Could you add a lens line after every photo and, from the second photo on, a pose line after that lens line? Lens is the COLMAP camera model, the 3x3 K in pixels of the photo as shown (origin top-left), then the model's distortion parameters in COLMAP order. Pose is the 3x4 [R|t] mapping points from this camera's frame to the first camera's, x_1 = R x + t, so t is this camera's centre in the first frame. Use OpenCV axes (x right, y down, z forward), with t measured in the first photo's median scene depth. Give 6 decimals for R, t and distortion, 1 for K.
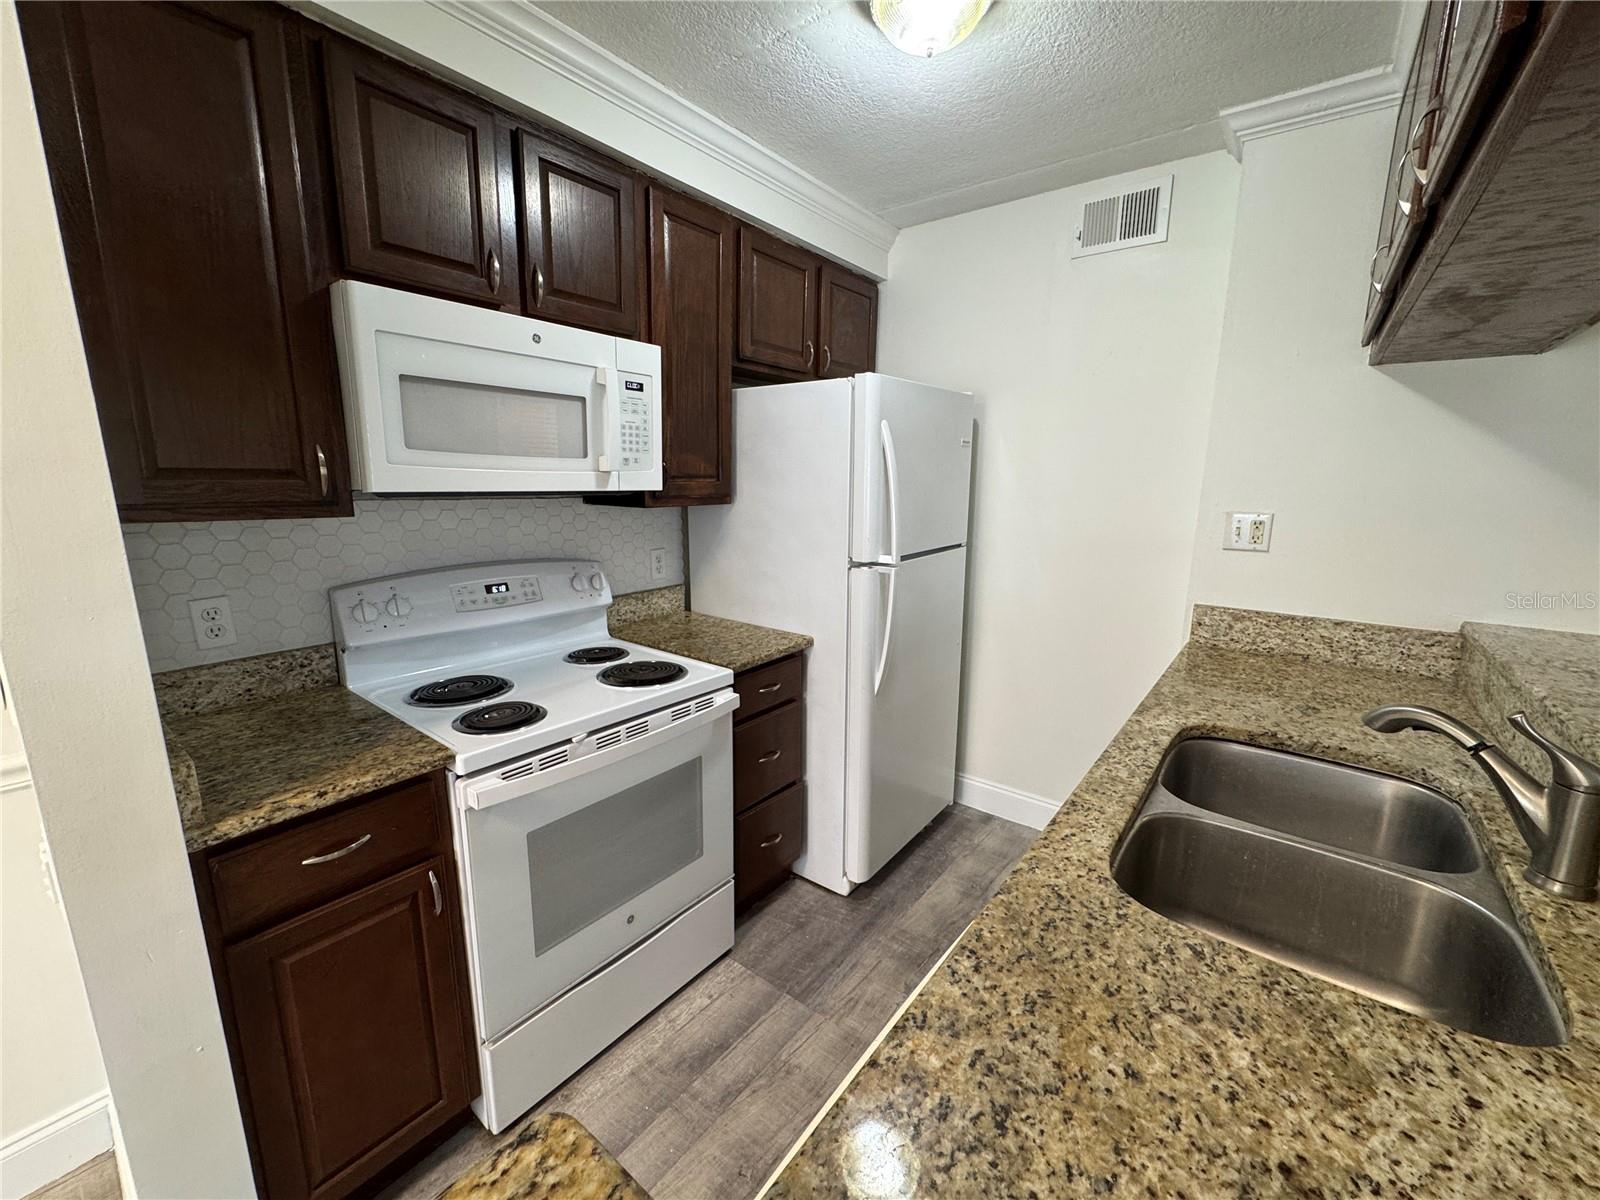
lens RADIAL K [[642.7, 0, 799.2], [0, 642.7, 598.2], [0, 0, 1]] dist [-0.003653, 0.000827]
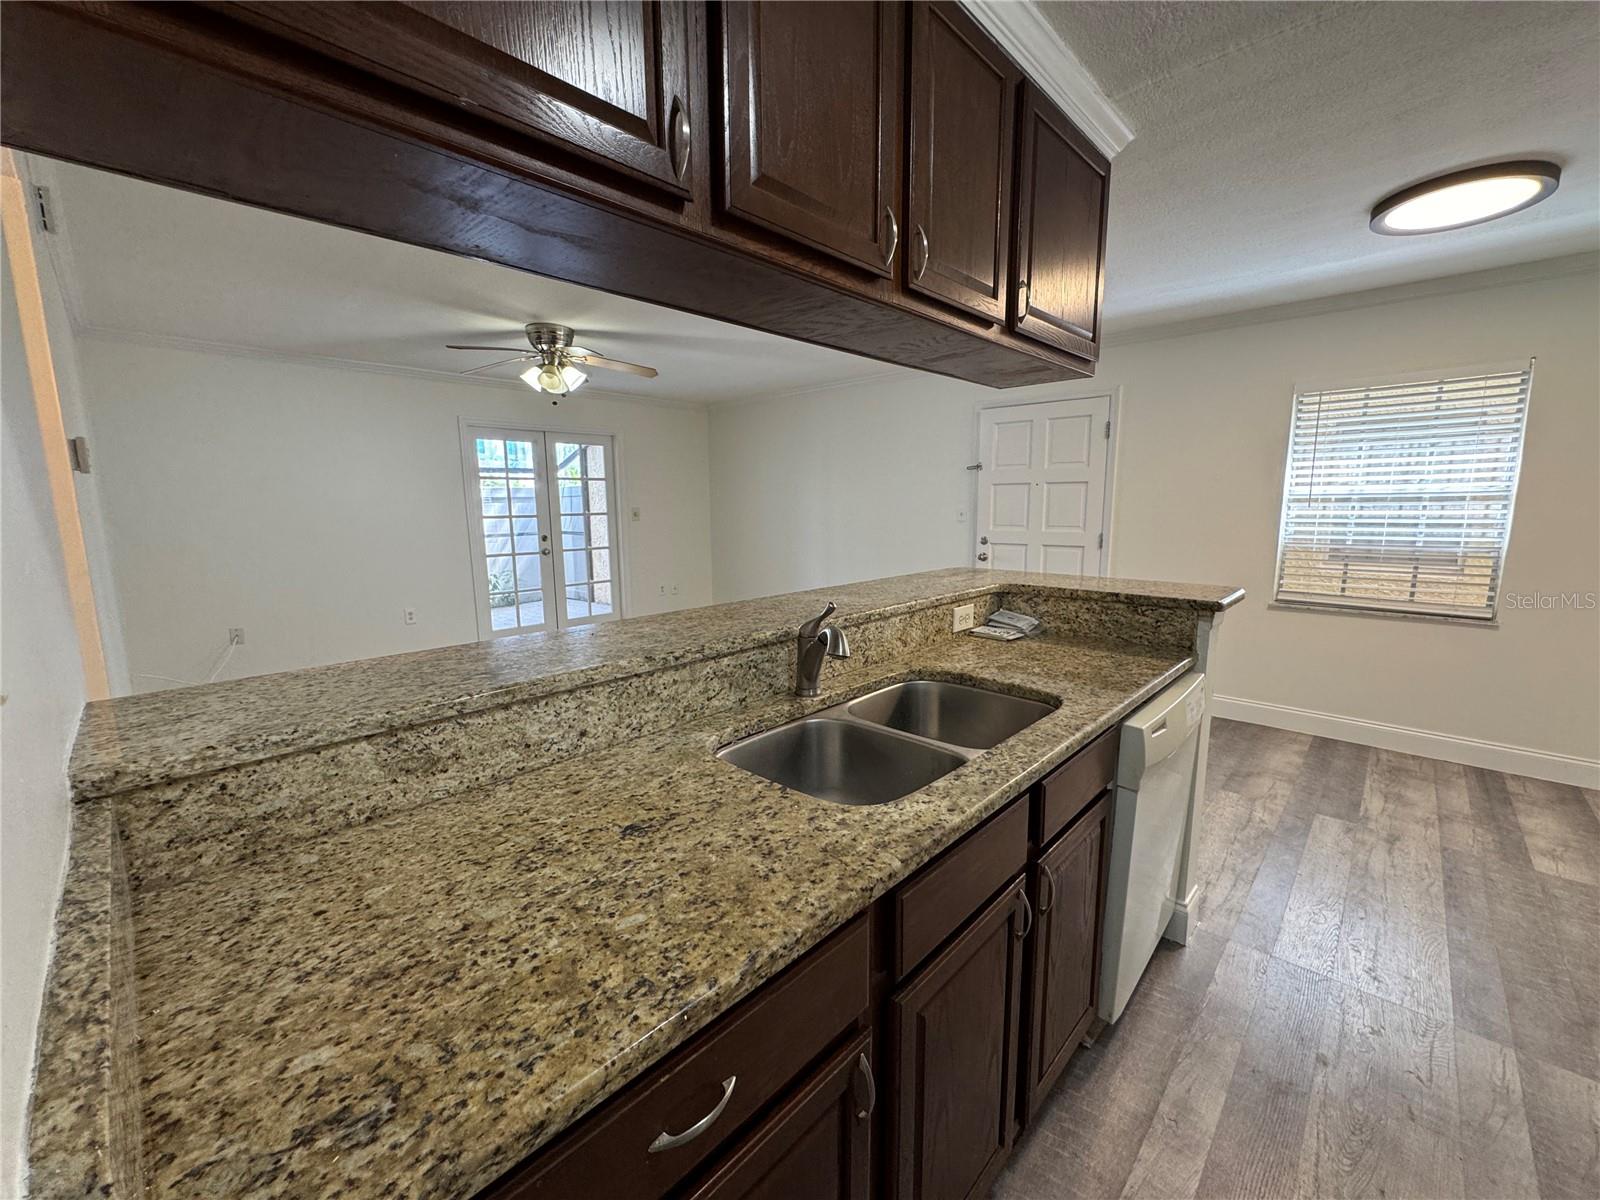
lens RADIAL K [[642.7, 0, 800.8], [0, 642.7, 596.9], [0, 0, 1]] dist [-0.003653, 0.000827]
pose [[-0.995262, -0.015777, 0.095942, 0.496719], [0.017202, 0.942608, 0.333457, -0.198439], [-0.095697, 0.333528, -0.937871, 1.252640]]
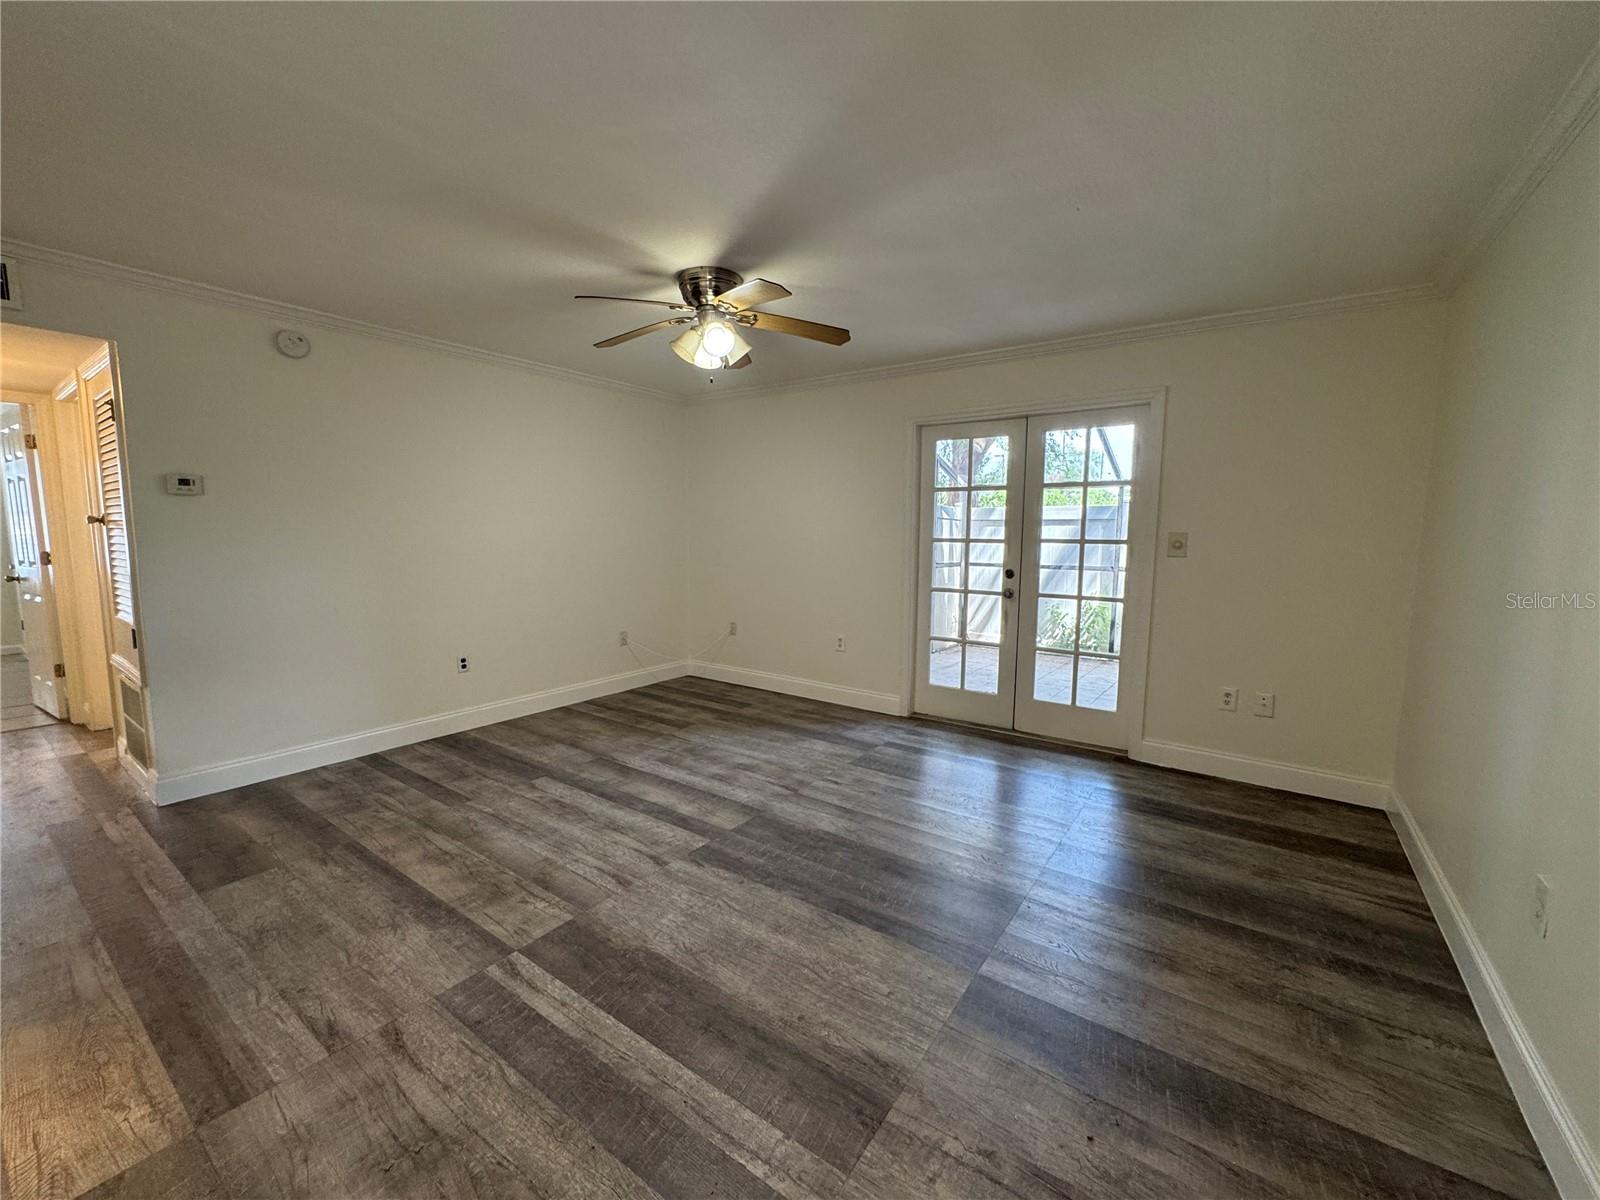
lens RADIAL K [[642.7, 0, 798.5], [0, 642.7, 597.9], [0, 0, 1]] dist [-0.003653, 0.000827]
pose [[-0.041491, -0.115526, 0.992438, -0.132146], [0.181685, 0.975860, 0.121192, 0.291739], [-0.982481, 0.185339, -0.019500, -1.153560]]
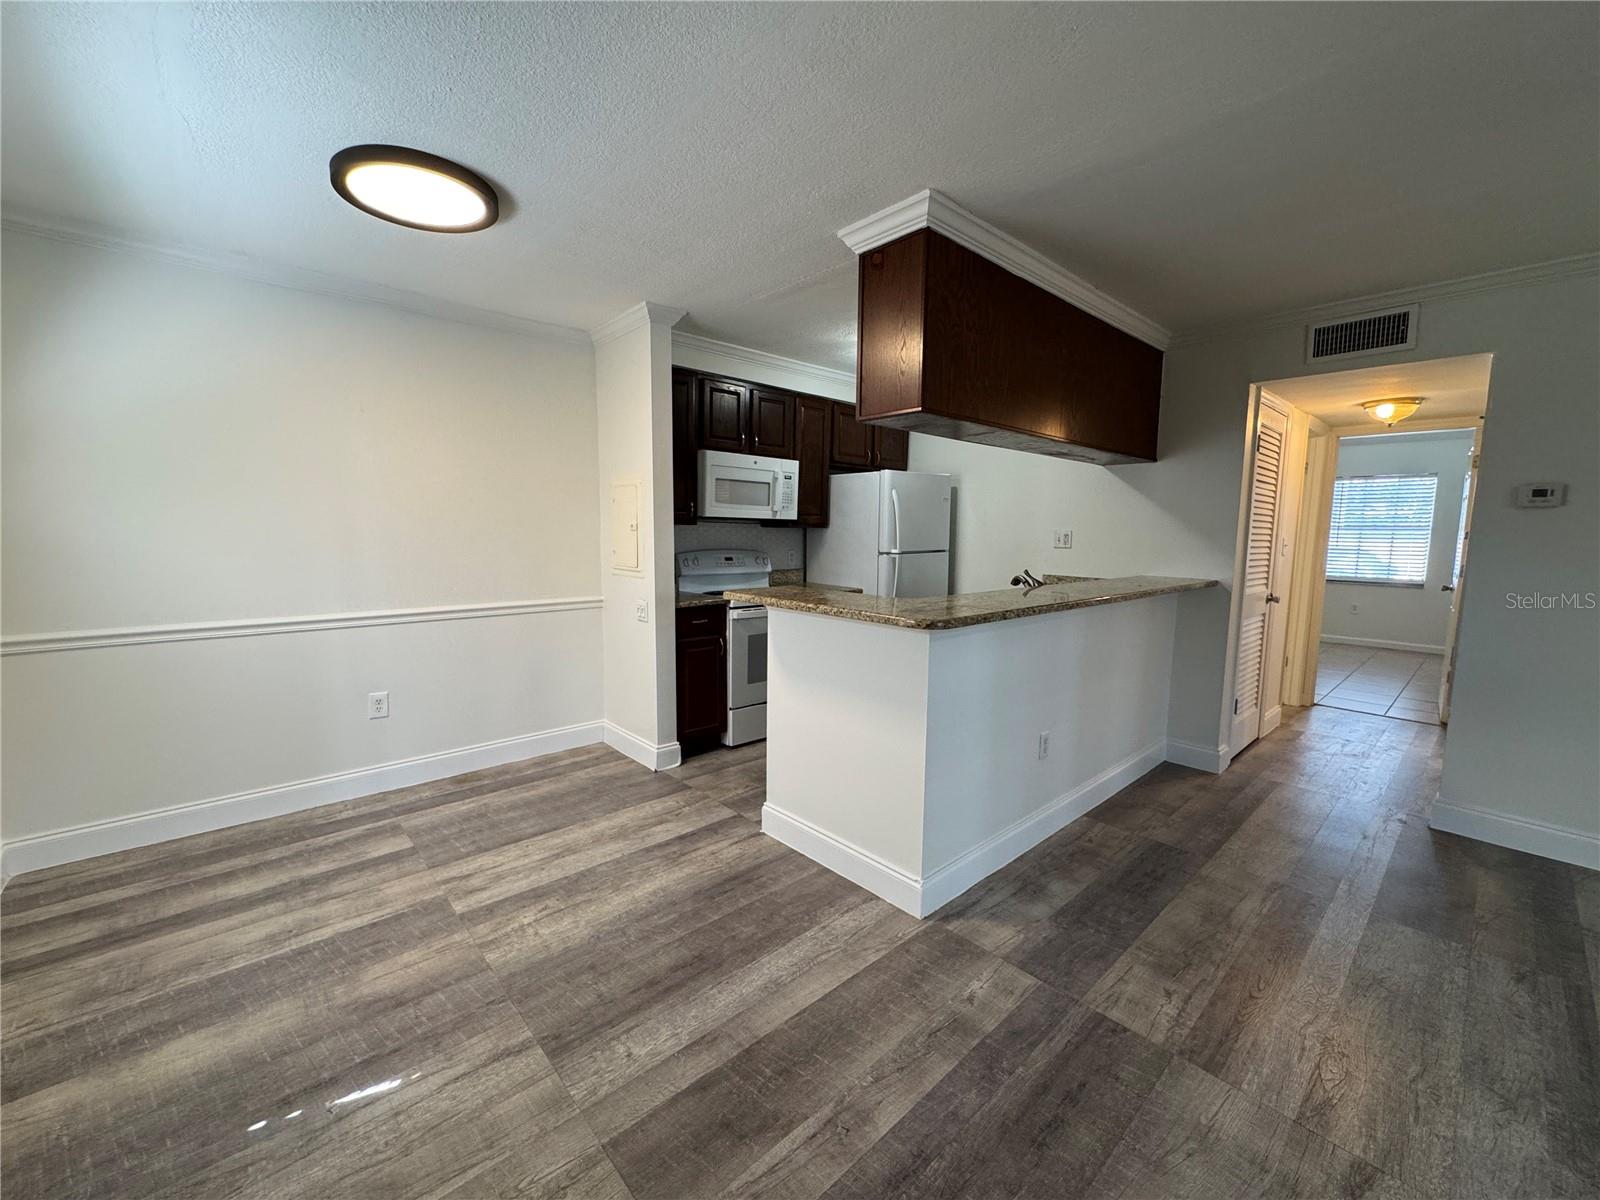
lens RADIAL K [[642.7, 0, 799.1], [0, 642.7, 598.3], [0, 0, 1]] dist [-0.003653, 0.000827]
pose [[0.984909, 0.022630, -0.171585, 0.220538], [-0.036688, 0.996183, -0.079208, 0.328230], [0.169138, 0.084308, 0.981980, -1.383038]]
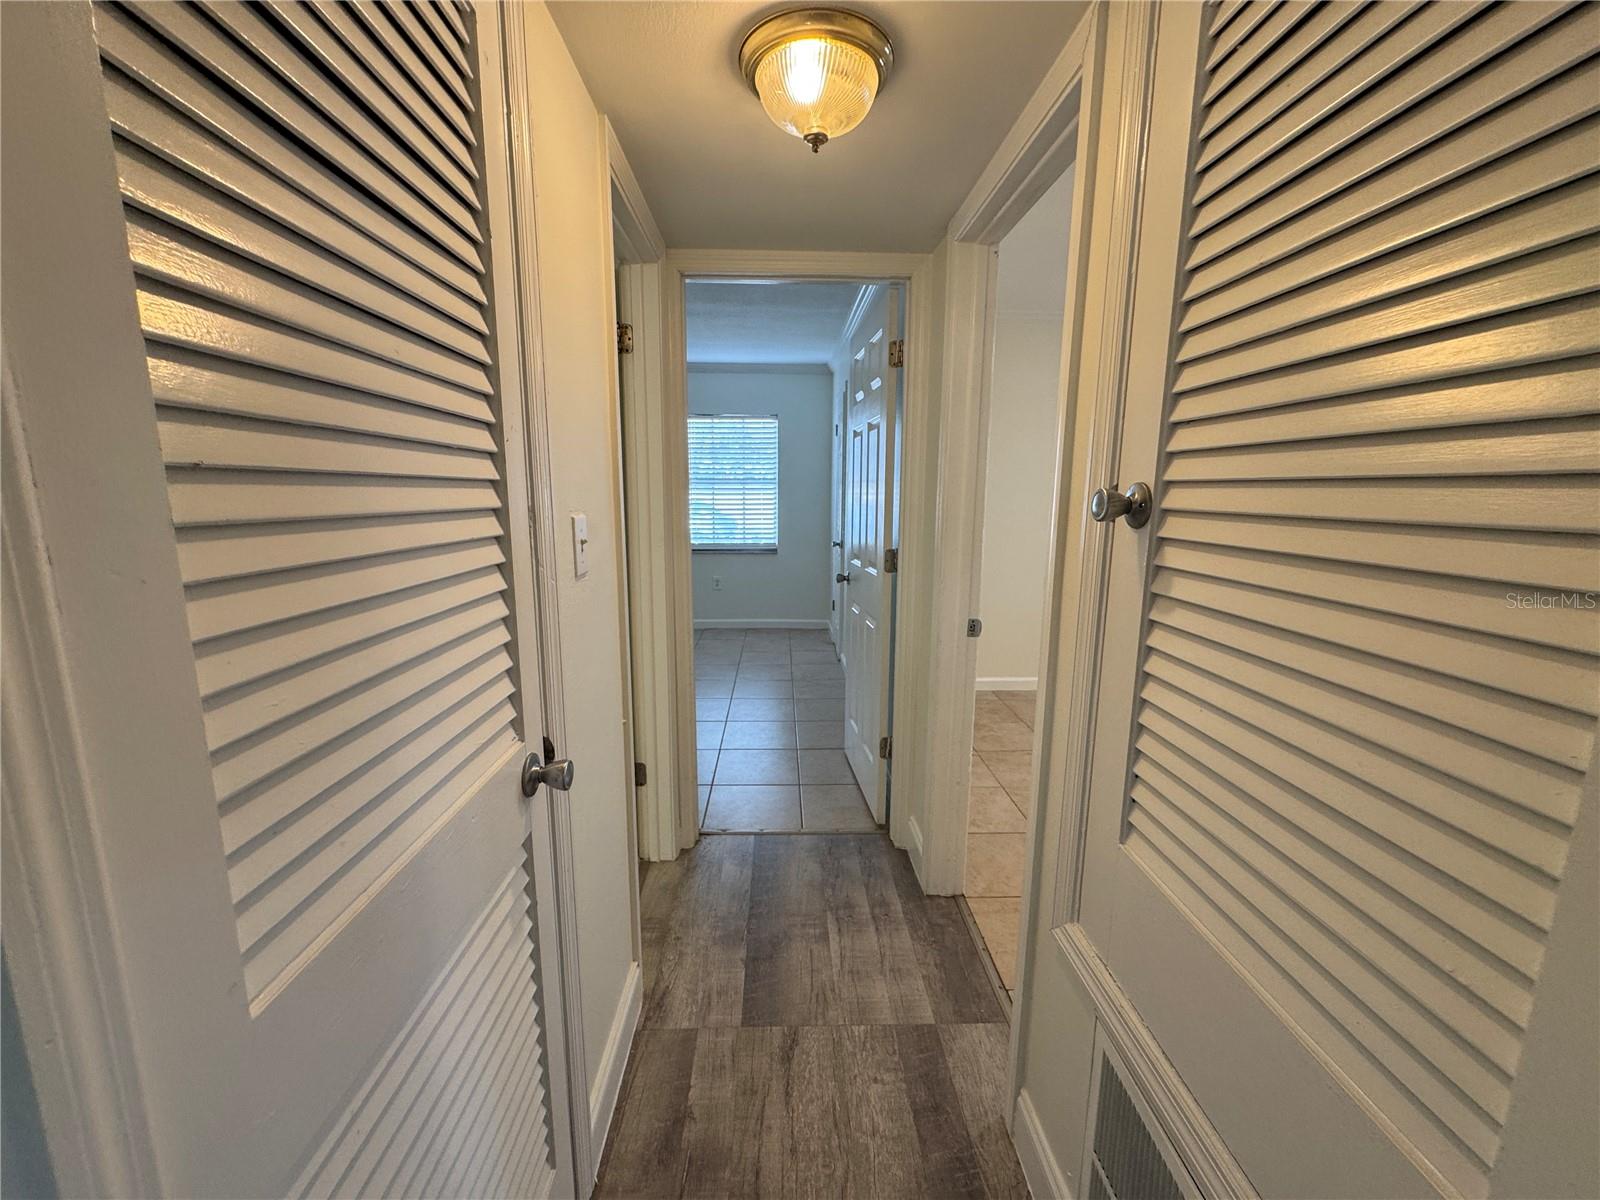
lens RADIAL K [[642.7, 0, 798.0], [0, 642.7, 601.2], [0, 0, 1]] dist [-0.003653, 0.000827]
pose [[0.767453, -0.115518, 0.630612, 1.331320], [0.121640, 0.992003, 0.033683, -0.057756], [-0.629460, 0.050858, 0.775367, 0.584555]]
